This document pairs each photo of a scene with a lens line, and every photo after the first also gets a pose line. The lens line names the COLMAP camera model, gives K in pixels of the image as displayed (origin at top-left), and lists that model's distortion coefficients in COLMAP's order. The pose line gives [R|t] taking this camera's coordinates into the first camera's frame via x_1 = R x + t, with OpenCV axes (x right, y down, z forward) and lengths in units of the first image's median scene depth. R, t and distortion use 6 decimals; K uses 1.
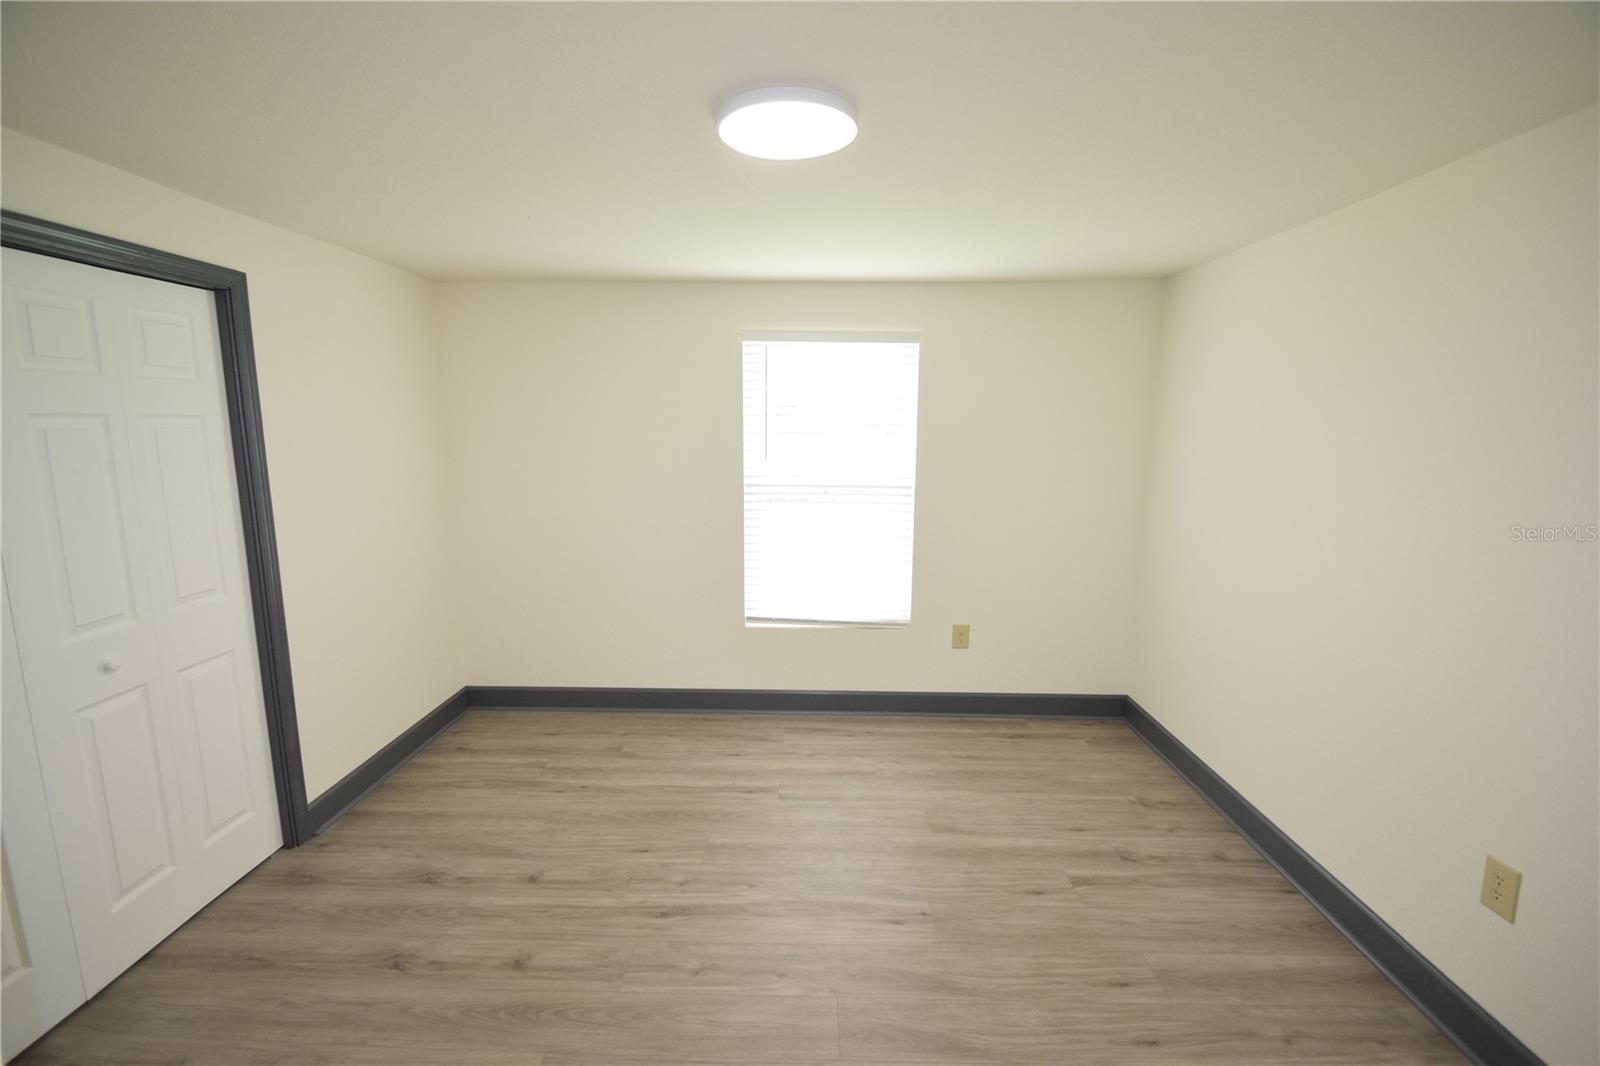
lens RADIAL K [[703.7, 0, 804.9], [0, 703.7, 541.4], [0, 0, 1]] dist [0.007169, -0.013173]
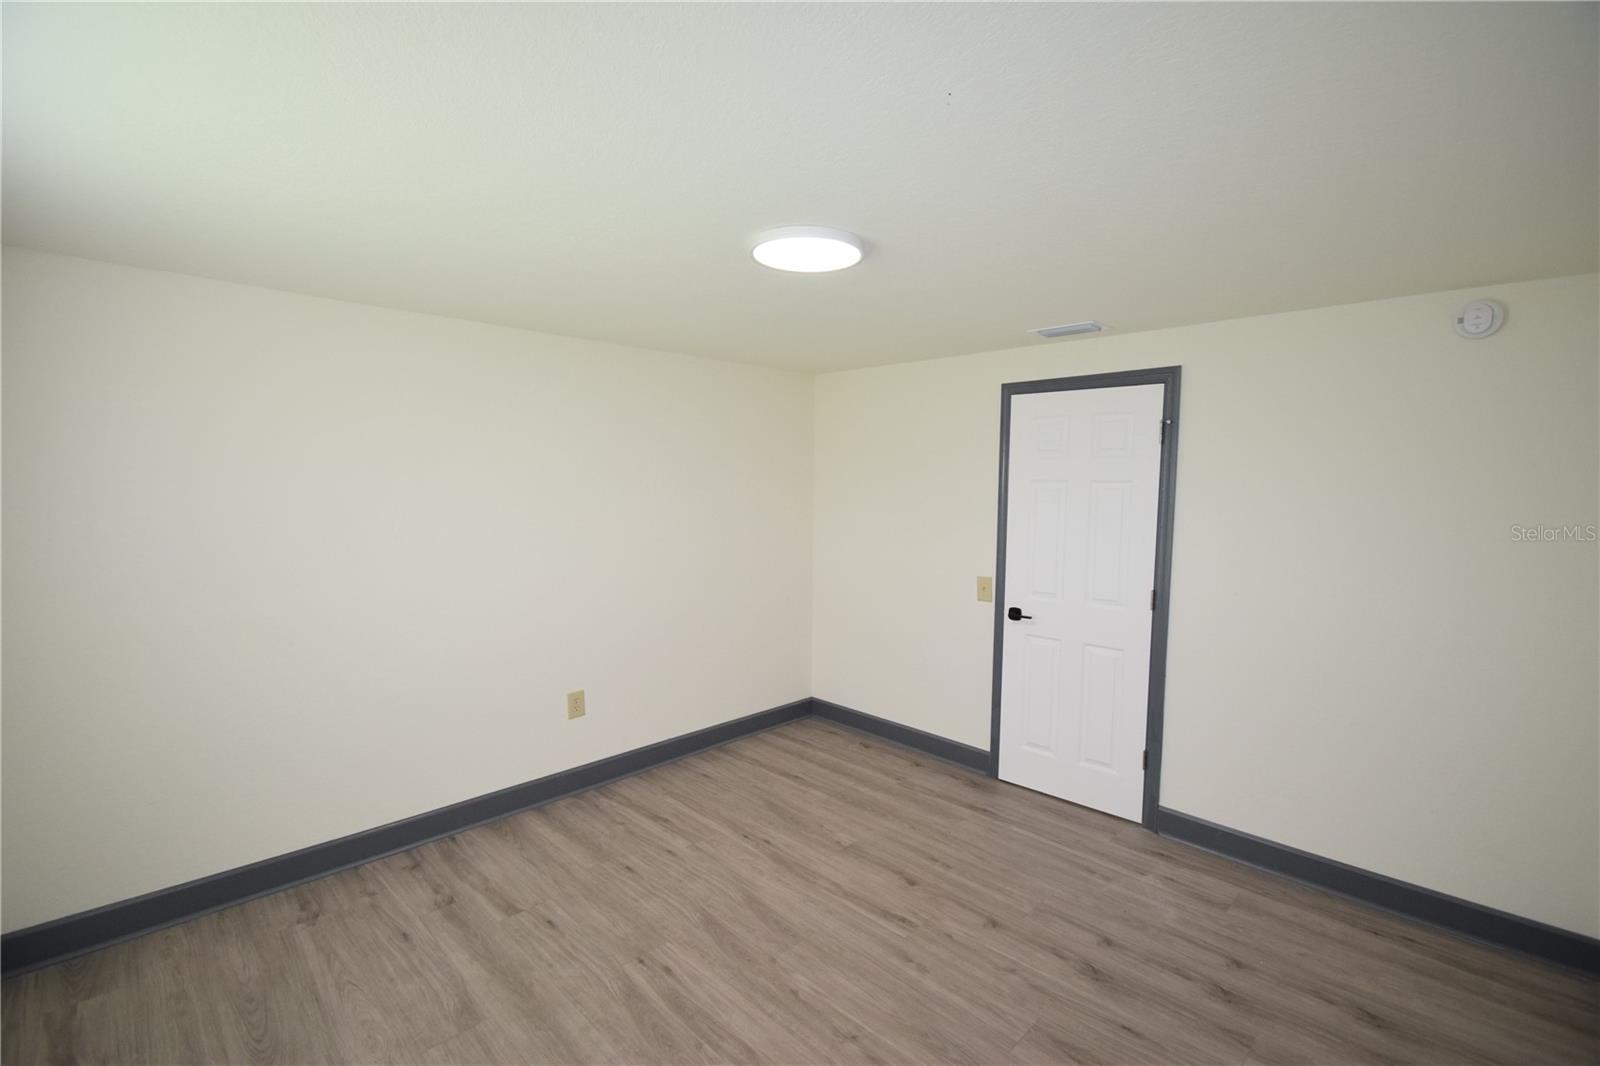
lens RADIAL K [[703.7, 0, 804.5], [0, 703.7, 538.3], [0, 0, 1]] dist [0.007169, -0.013173]
pose [[-0.724245, -0.065161, 0.686457, -0.698745], [0.101812, 0.974508, 0.199921, -0.255591], [-0.681985, 0.214682, -0.699148, 1.512642]]
